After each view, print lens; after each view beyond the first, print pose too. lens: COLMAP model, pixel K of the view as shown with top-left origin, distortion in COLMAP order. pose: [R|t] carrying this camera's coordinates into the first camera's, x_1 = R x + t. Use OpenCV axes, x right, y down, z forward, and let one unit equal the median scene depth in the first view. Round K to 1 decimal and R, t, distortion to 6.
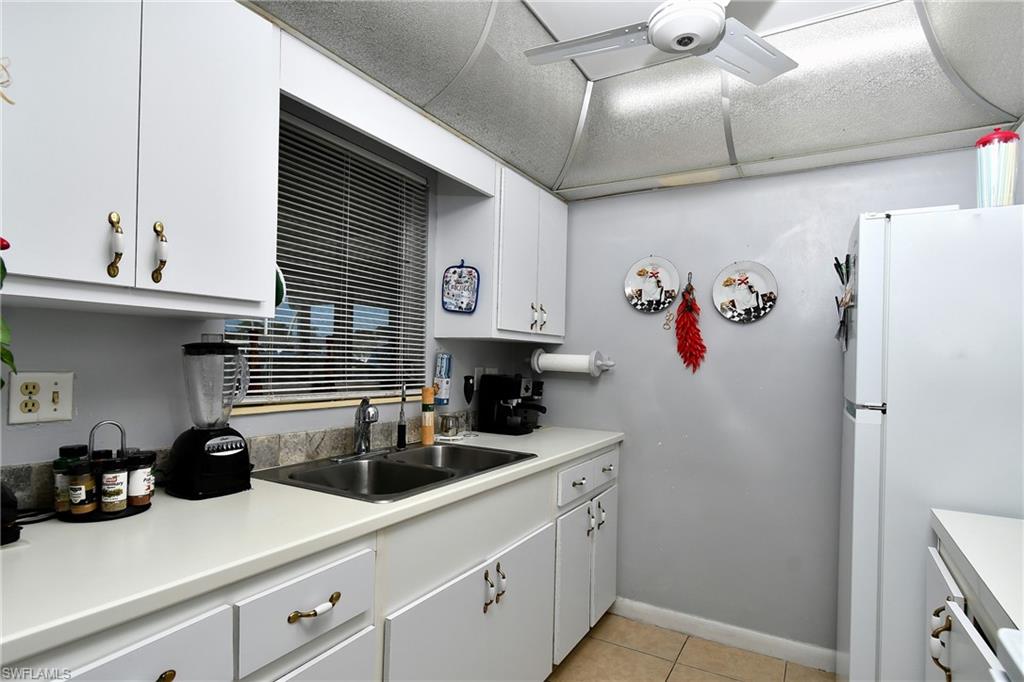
lens RADIAL K [[537.4, 0, 511.4], [0, 537.4, 351.3], [0, 0, 1]] dist [-0.002231, -0.000117]
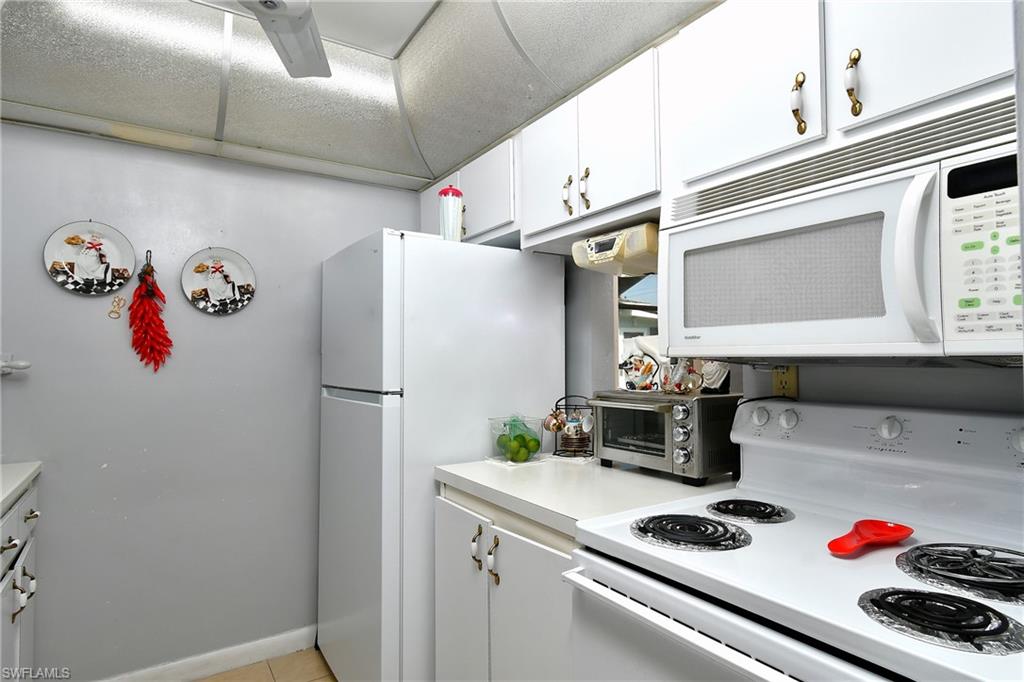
lens RADIAL K [[562.1, 0, 512.0], [0, 562.1, 341.0], [0, 0, 1]] dist [0.002038, 0.000600]
pose [[0.453097, 0.003498, 0.891455, -0.192630], [0.002942, 0.999981, -0.005419, -0.001582], [-0.891457, 0.005078, 0.453078, 0.118428]]
